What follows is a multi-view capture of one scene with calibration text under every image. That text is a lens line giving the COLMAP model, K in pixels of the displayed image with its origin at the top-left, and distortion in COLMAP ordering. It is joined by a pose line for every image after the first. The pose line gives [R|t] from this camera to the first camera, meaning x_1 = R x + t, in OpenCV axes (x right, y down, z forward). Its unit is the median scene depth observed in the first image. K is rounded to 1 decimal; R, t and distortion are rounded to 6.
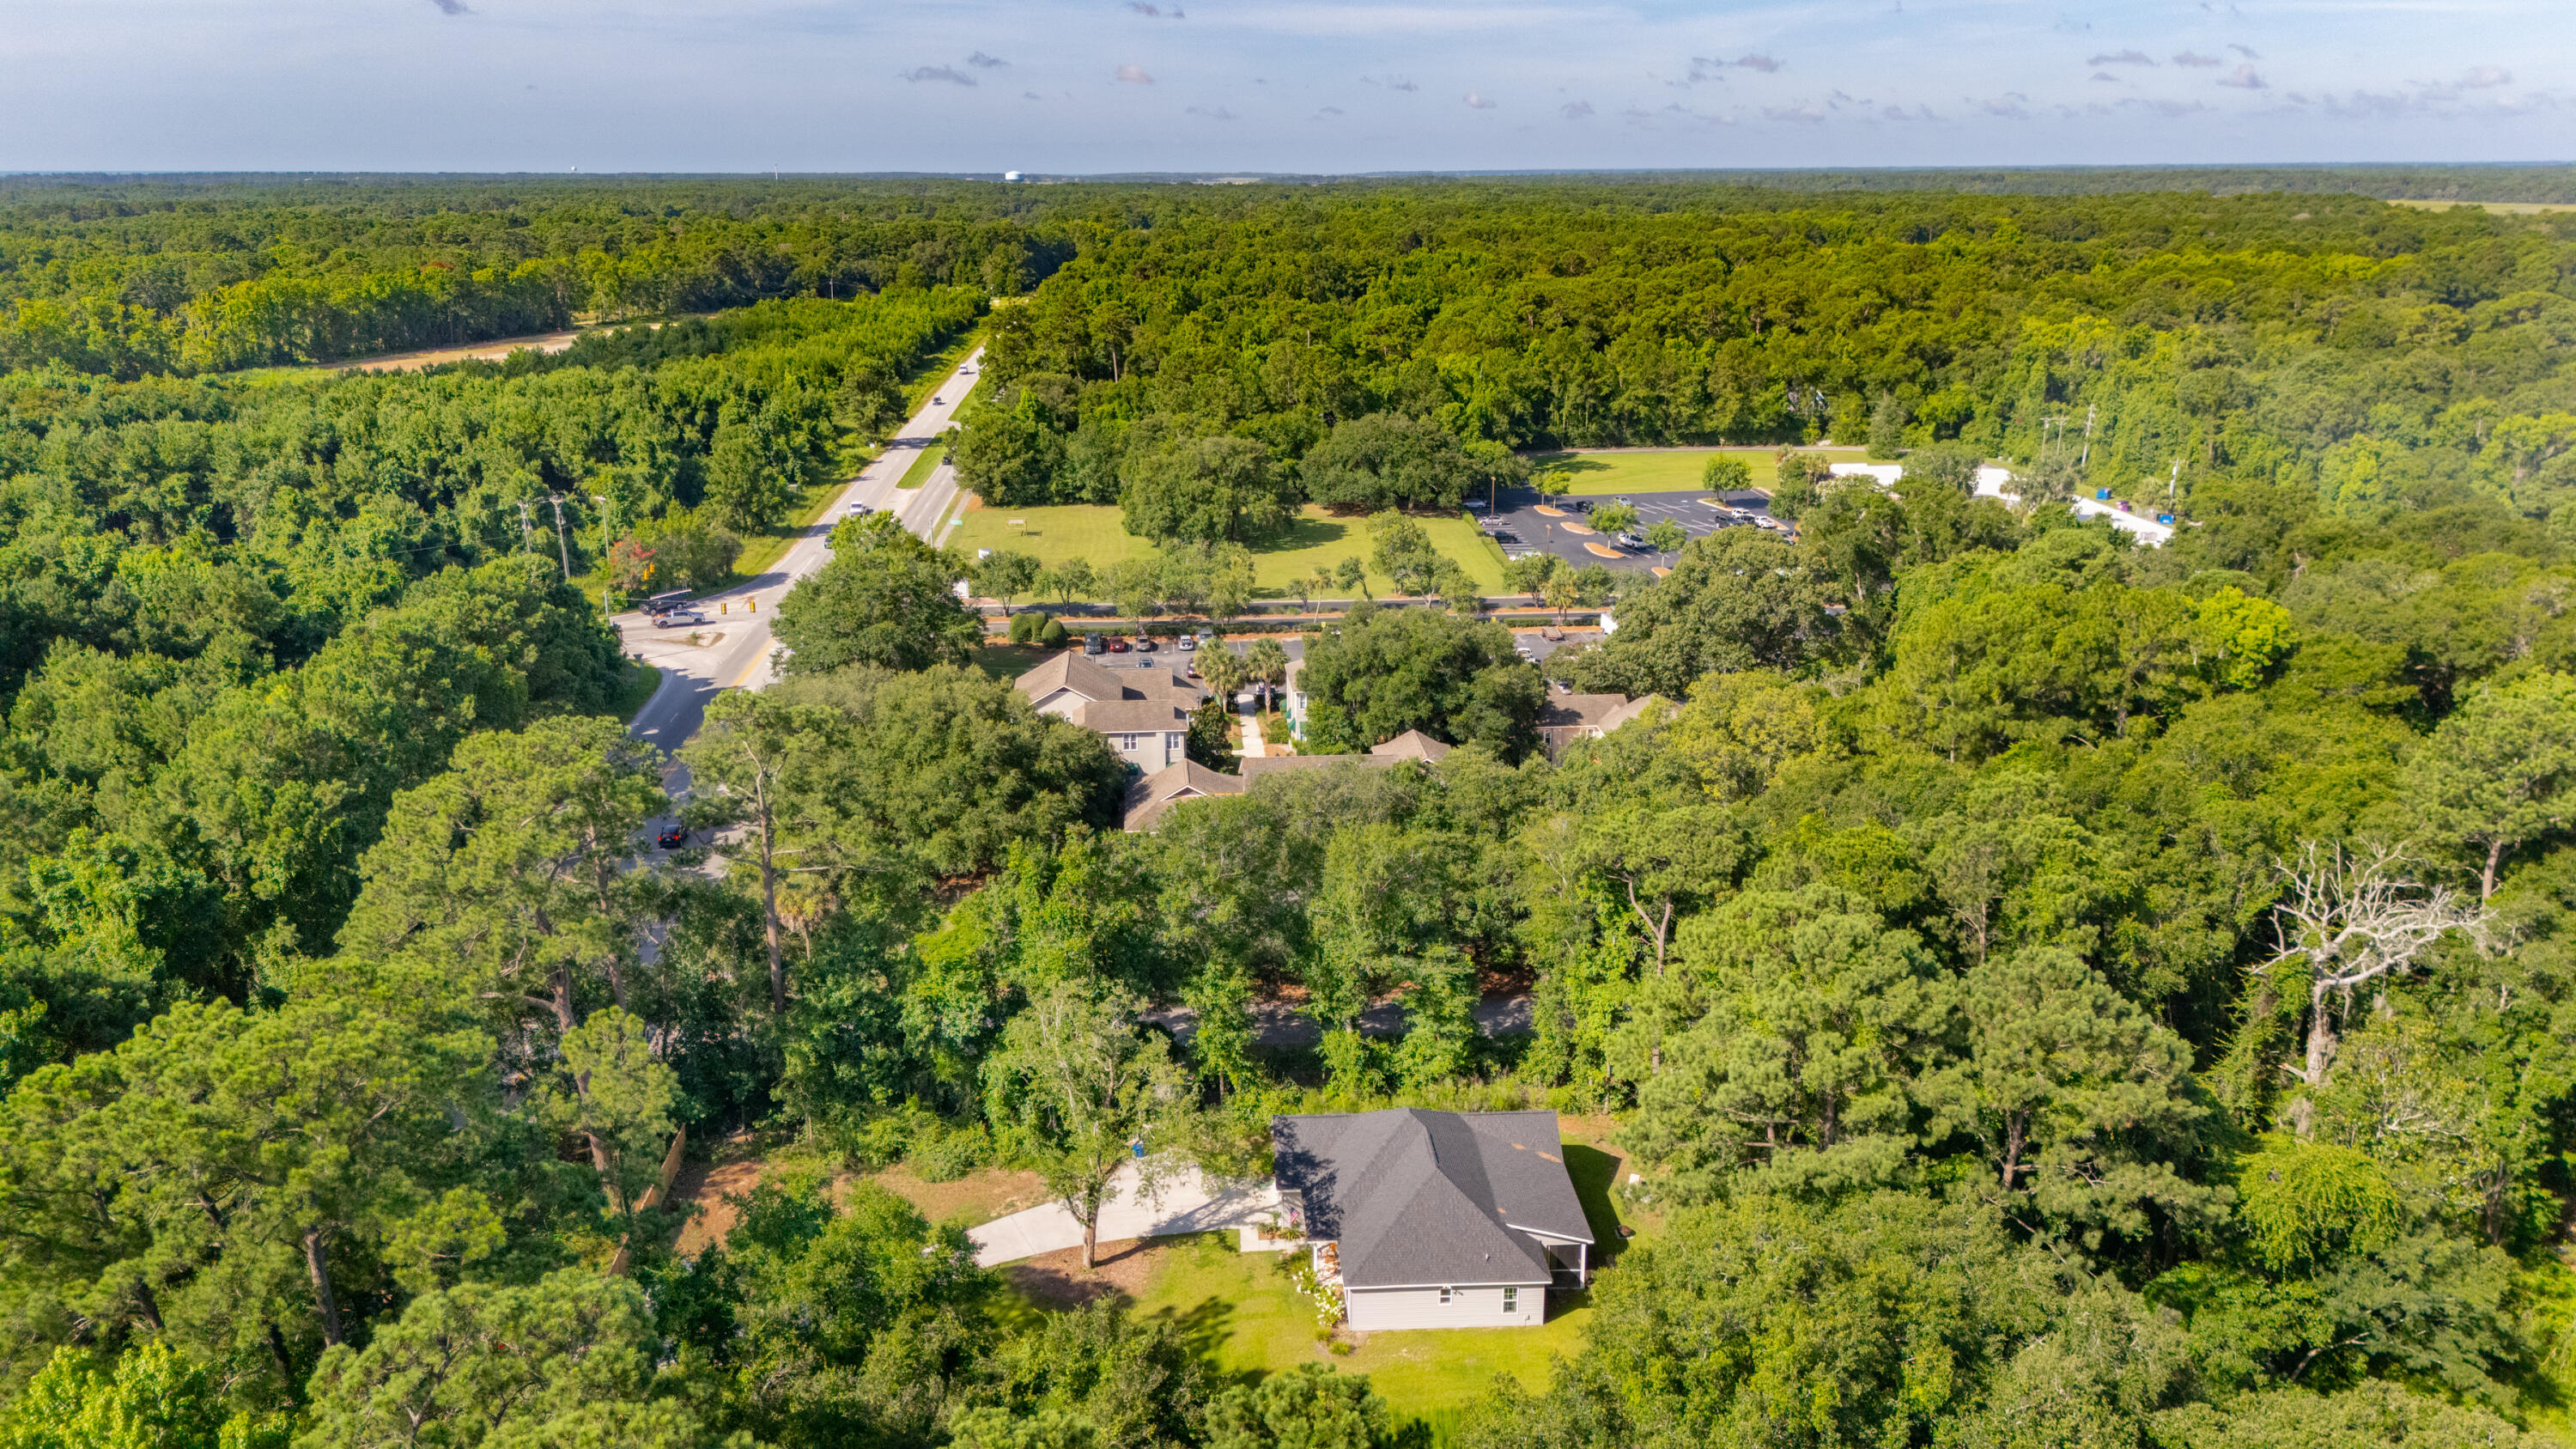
lens RADIAL K [[1900.5, 0, 1263.8], [0, 1900.5, 728.5], [0, 0, 1]] dist [0.096440, -0.111096]
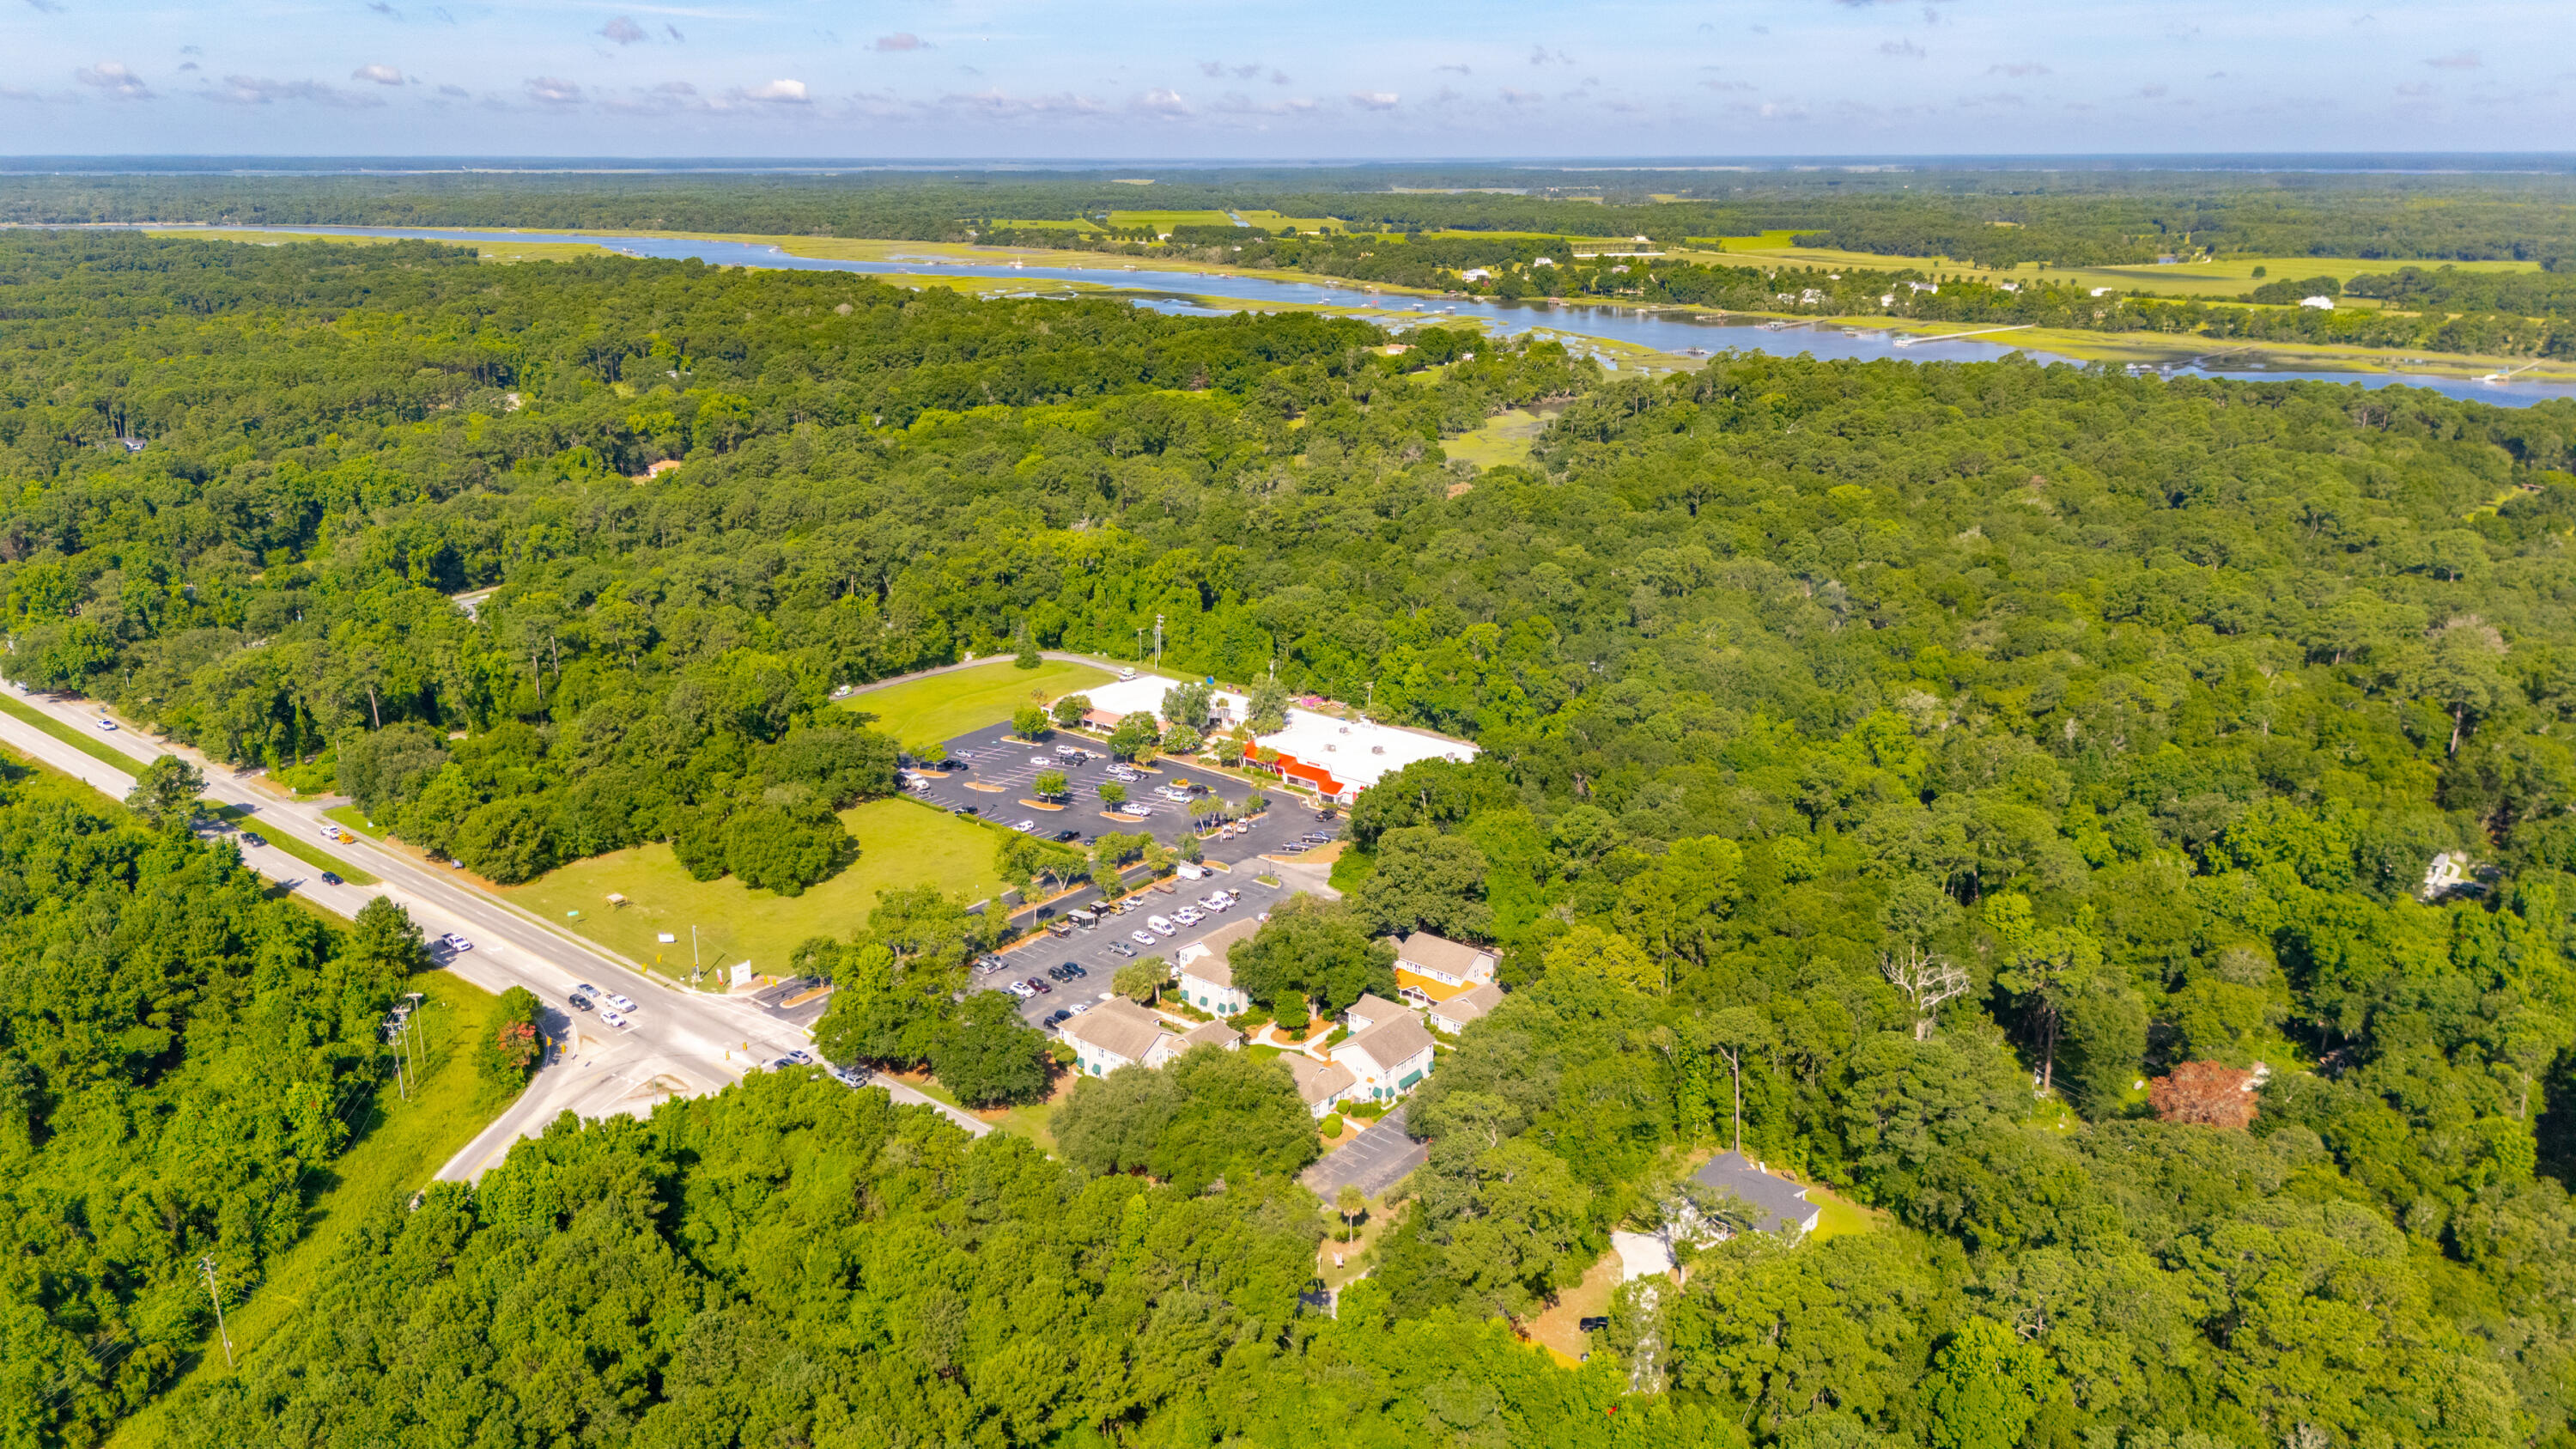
lens RADIAL K [[1900.5, 0, 1263.8], [0, 1900.5, 728.5], [0, 0, 1]] dist [0.096440, -0.111096]
pose [[0.696538, -0.205436, 0.687481, -0.638141], [0.204334, 0.975256, 0.084404, -0.227086], [-0.687810, 0.081685, 0.721280, -0.116732]]
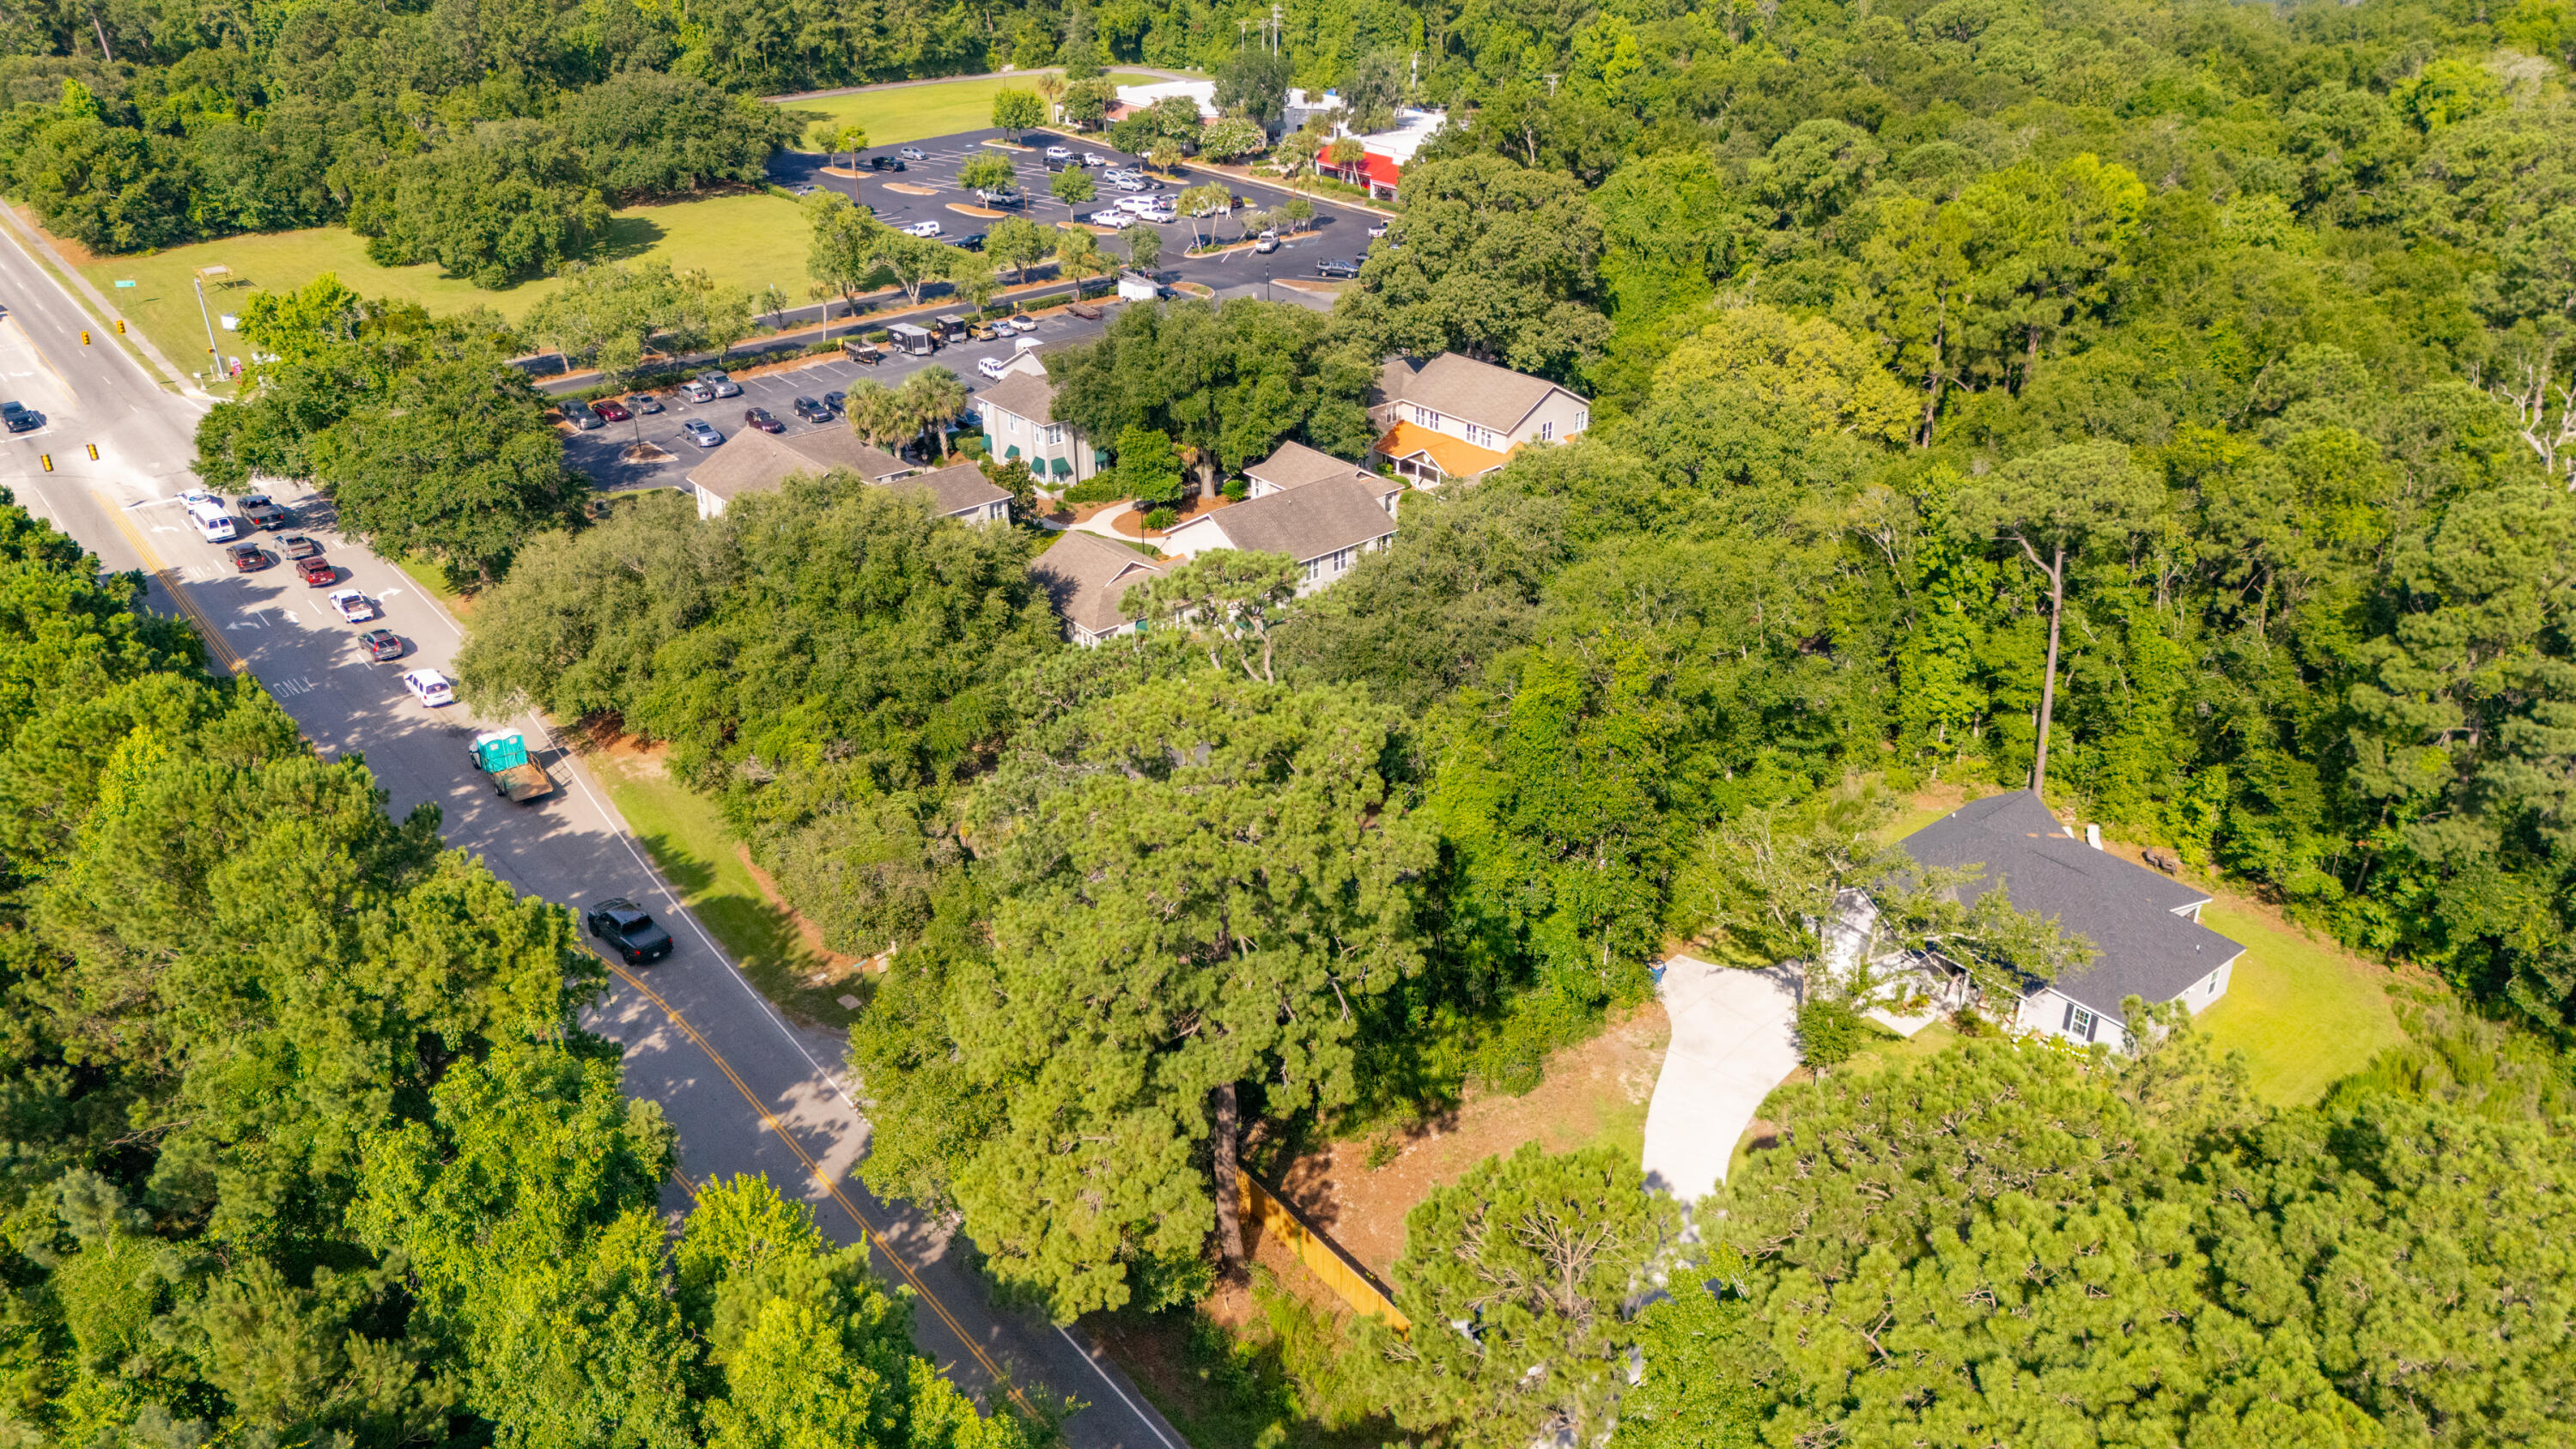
lens RADIAL K [[1900.5, 0, 1263.8], [0, 1900.5, 728.5], [0, 0, 1]] dist [0.096440, -0.111096]
pose [[0.816752, -0.266976, 0.511508, -0.227634], [0.171751, 0.958820, 0.226200, -0.040572], [-0.550834, -0.096897, 0.828971, 0.161272]]
